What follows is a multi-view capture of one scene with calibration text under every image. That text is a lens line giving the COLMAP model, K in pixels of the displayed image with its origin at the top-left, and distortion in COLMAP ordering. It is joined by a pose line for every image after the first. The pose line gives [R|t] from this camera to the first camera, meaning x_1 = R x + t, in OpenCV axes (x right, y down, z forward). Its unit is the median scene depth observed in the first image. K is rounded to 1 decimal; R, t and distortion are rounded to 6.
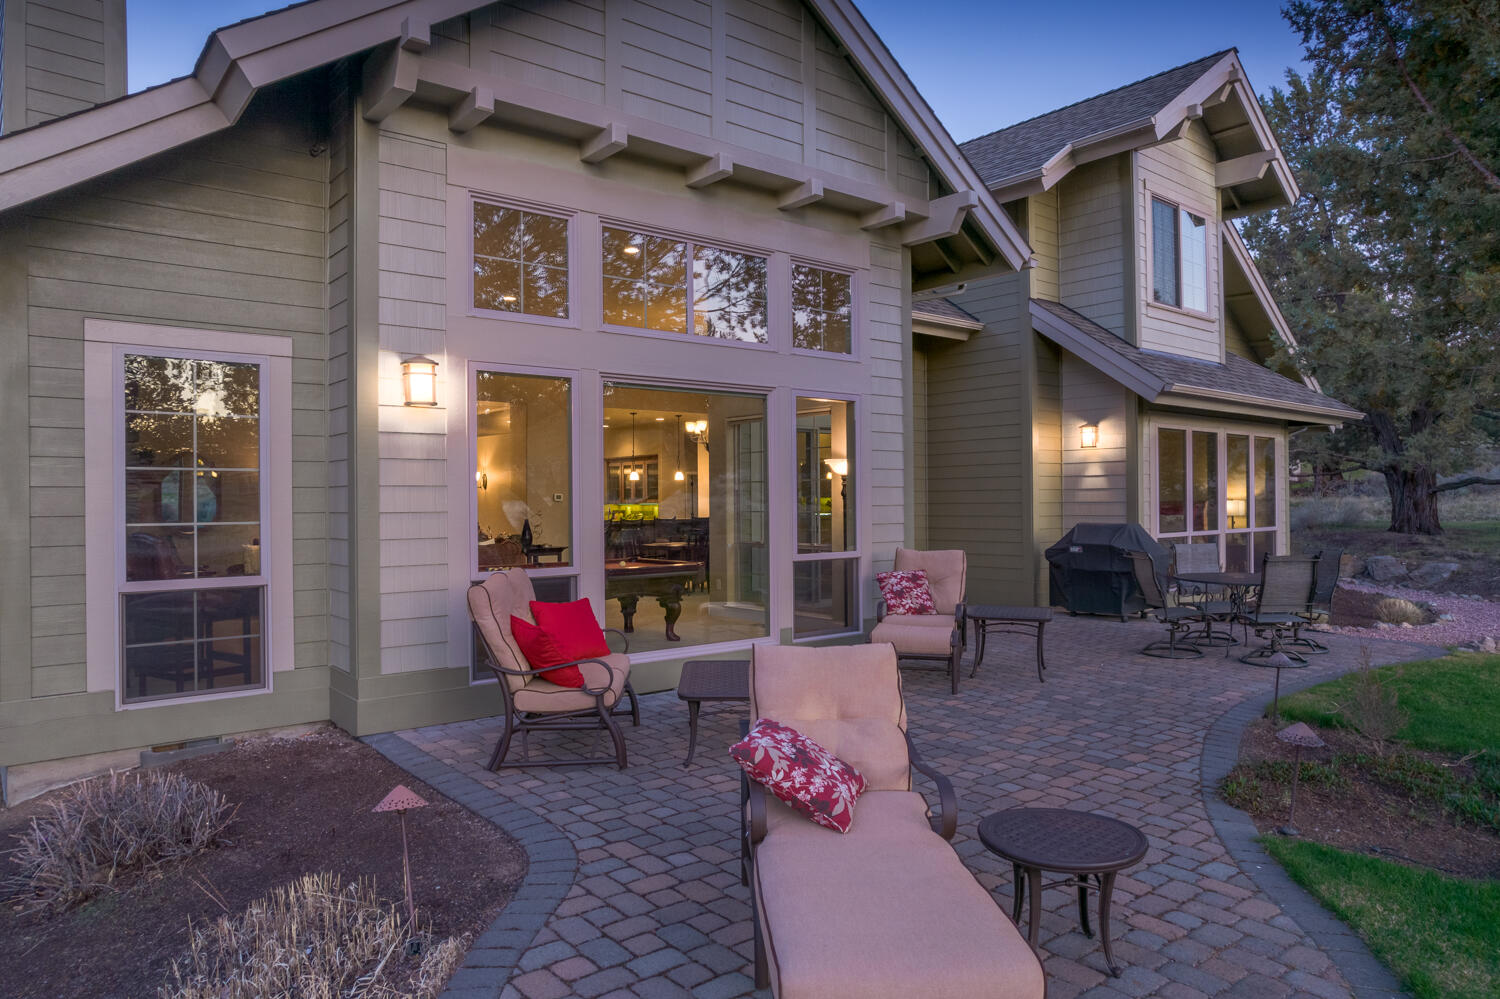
lens RADIAL K [[970.9, 0, 753.2], [0, 970.9, 496.5], [0, 0, 1]] dist [-0.087833, 0.075603]
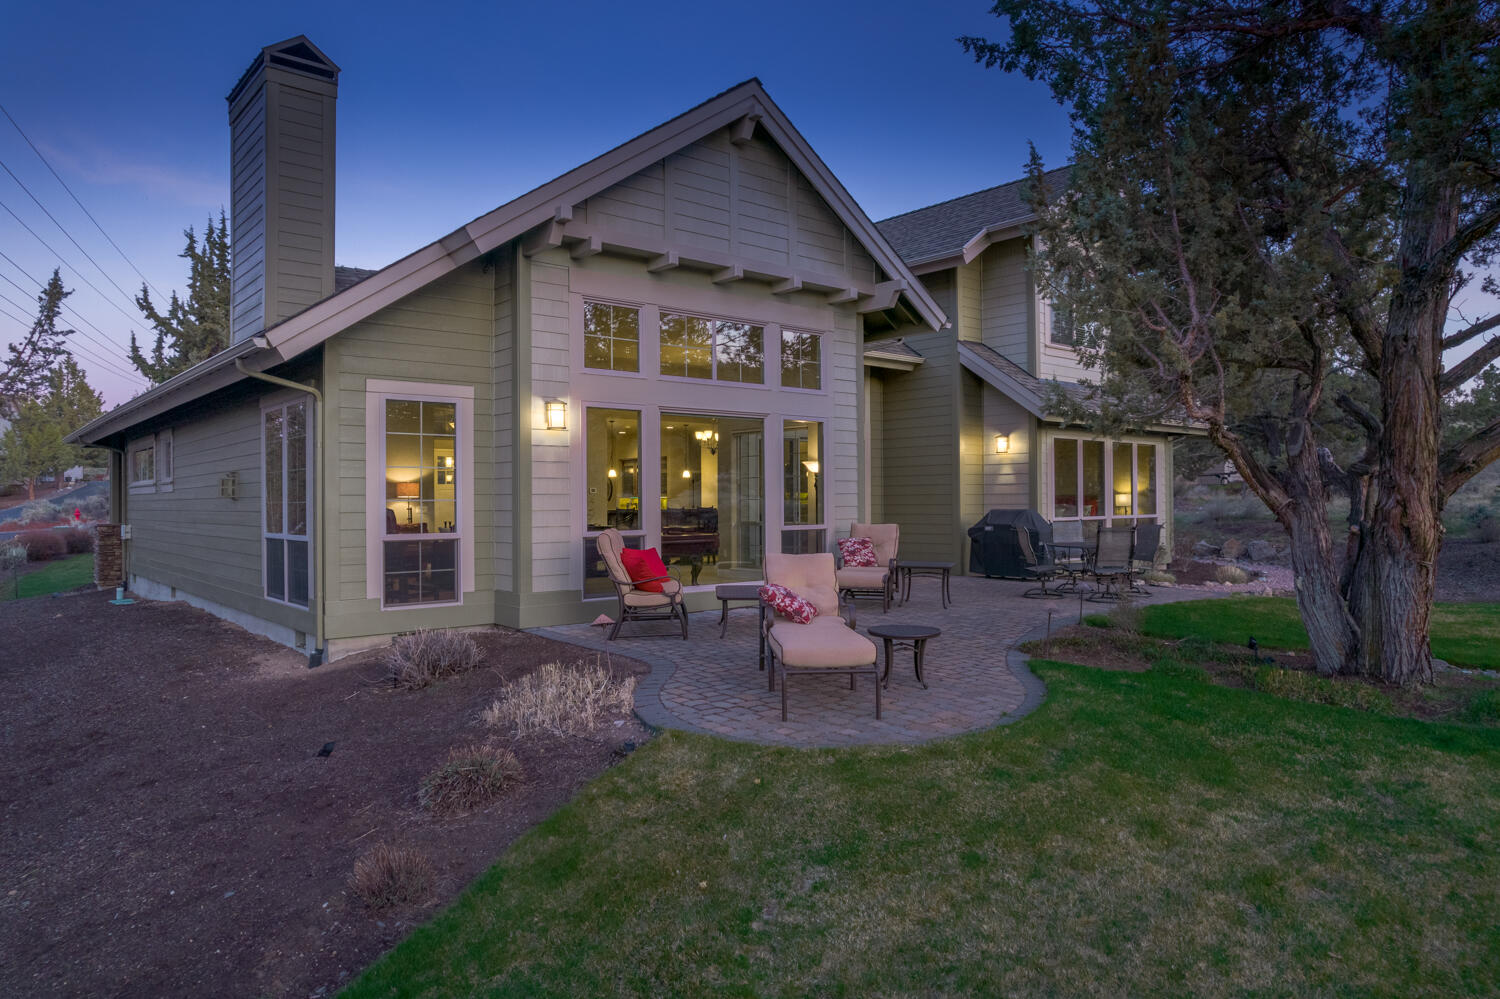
lens RADIAL K [[970.9, 0, 753.2], [0, 970.9, 496.5], [0, 0, 1]] dist [-0.087833, 0.075603]
pose [[0.999838, 0.001699, 0.017935, -0.028256], [-0.001700, 0.999999, 0.000028, 0.014684], [-0.017935, -0.000058, 0.999839, -0.484418]]
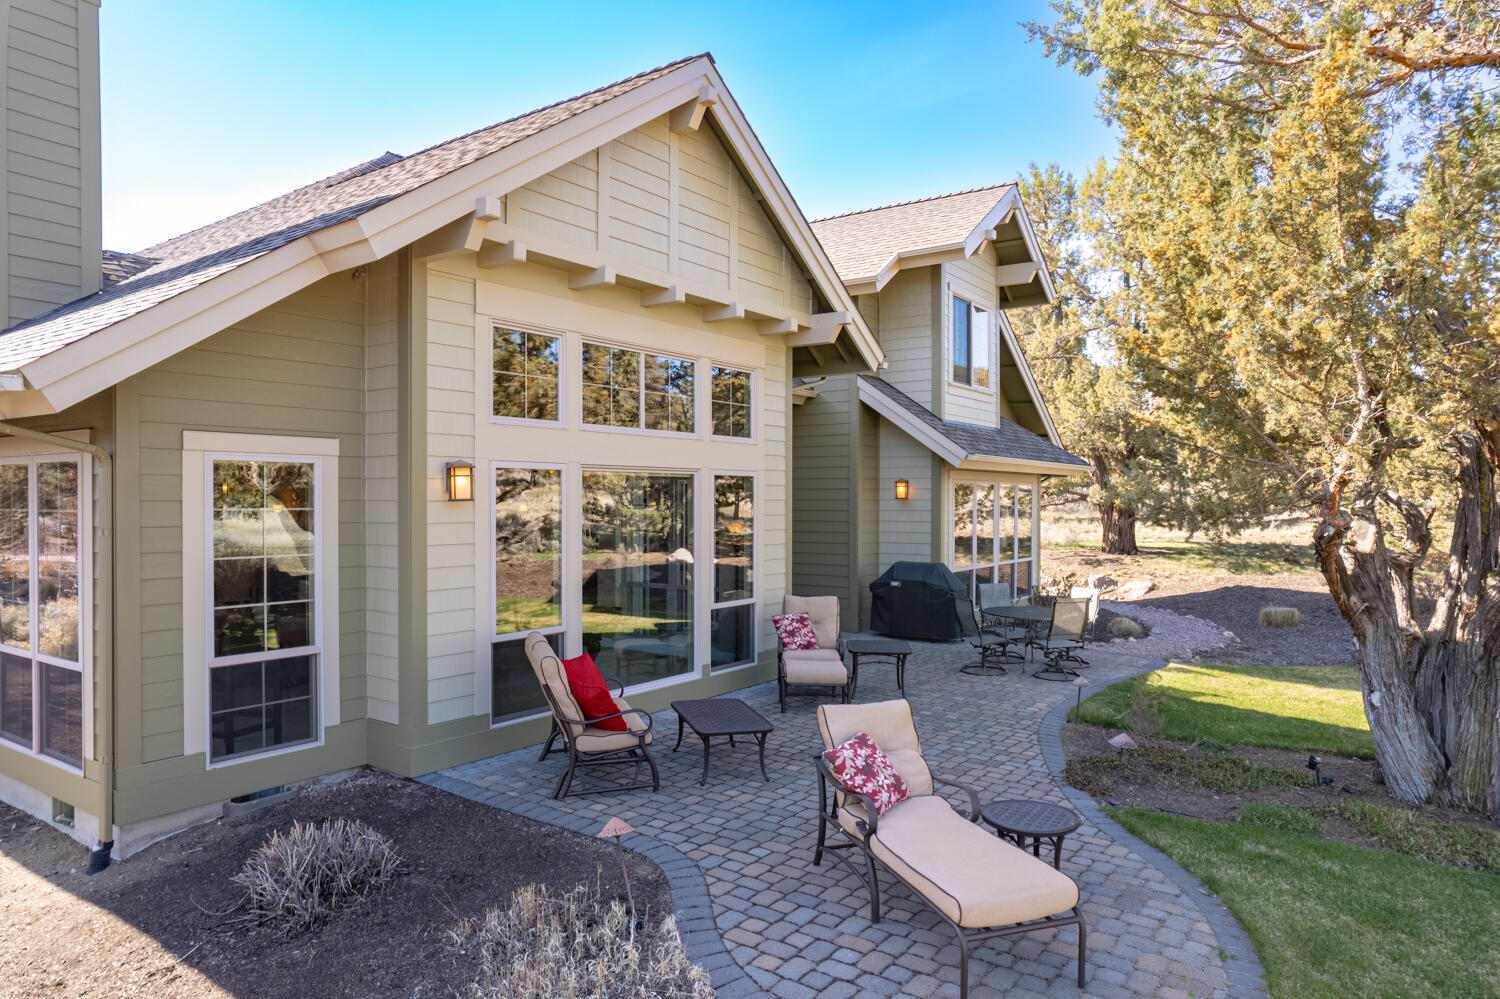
lens RADIAL K [[957.1, 0, 750.0], [0, 957.1, 499.5], [0, 0, 1]] dist [-0.076130, 0.058606]
pose [[0.965905, 0.009826, 0.258711, -0.223380], [-0.011201, 0.999930, 0.003841, -0.076985], [-0.258655, -0.006608, 0.965947, -0.181165]]
